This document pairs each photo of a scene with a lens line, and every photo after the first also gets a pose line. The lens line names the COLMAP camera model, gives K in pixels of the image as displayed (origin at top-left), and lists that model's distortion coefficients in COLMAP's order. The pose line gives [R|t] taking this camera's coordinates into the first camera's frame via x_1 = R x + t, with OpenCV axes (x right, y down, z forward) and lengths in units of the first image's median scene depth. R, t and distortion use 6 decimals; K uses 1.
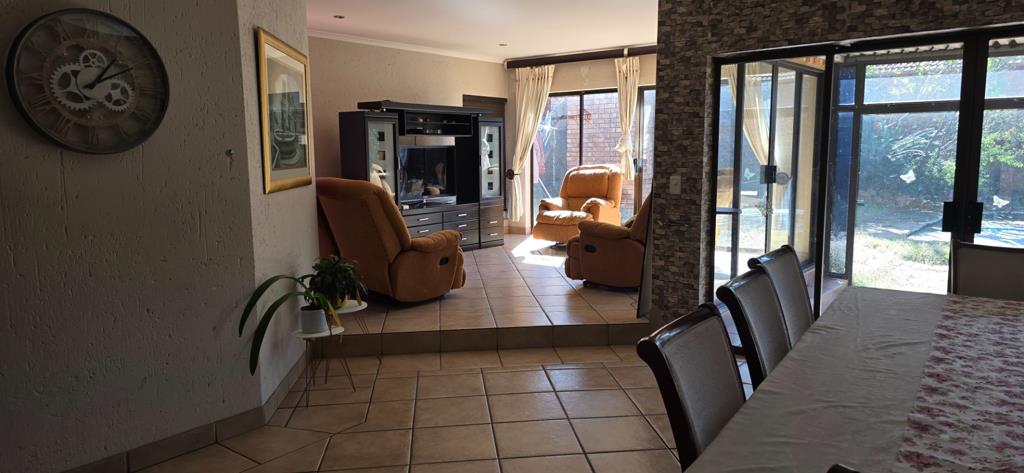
lens RADIAL K [[694.7, 0, 512.0], [0, 694.7, 236.5], [0, 0, 1]] dist [0.152865, -0.187523]
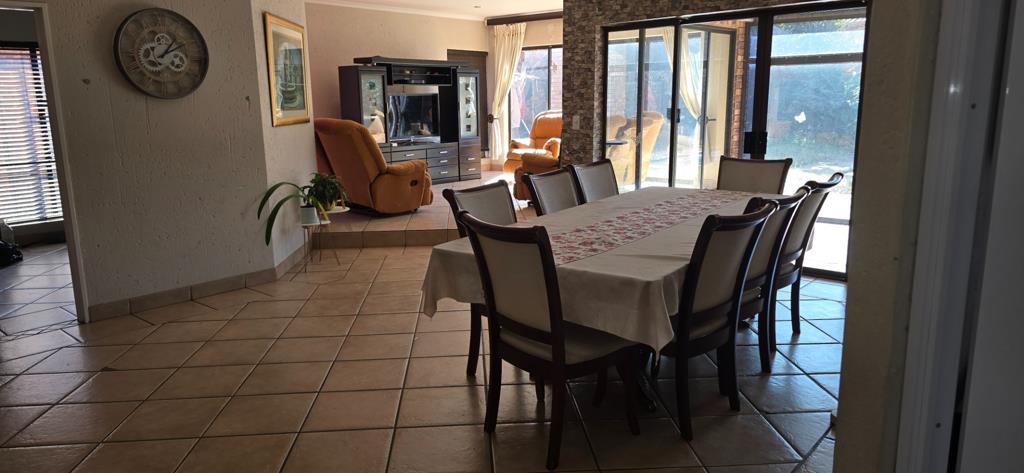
lens RADIAL K [[695.5, 0, 506.7], [0, 695.5, 238.0], [0, 0, 1]] dist [0.154137, -0.252504]
pose [[0.998872, 0.004899, -0.047237, 0.122886], [-0.001415, 0.997294, 0.073499, 0.036680], [0.047469, -0.073349, 0.996176, -0.272978]]
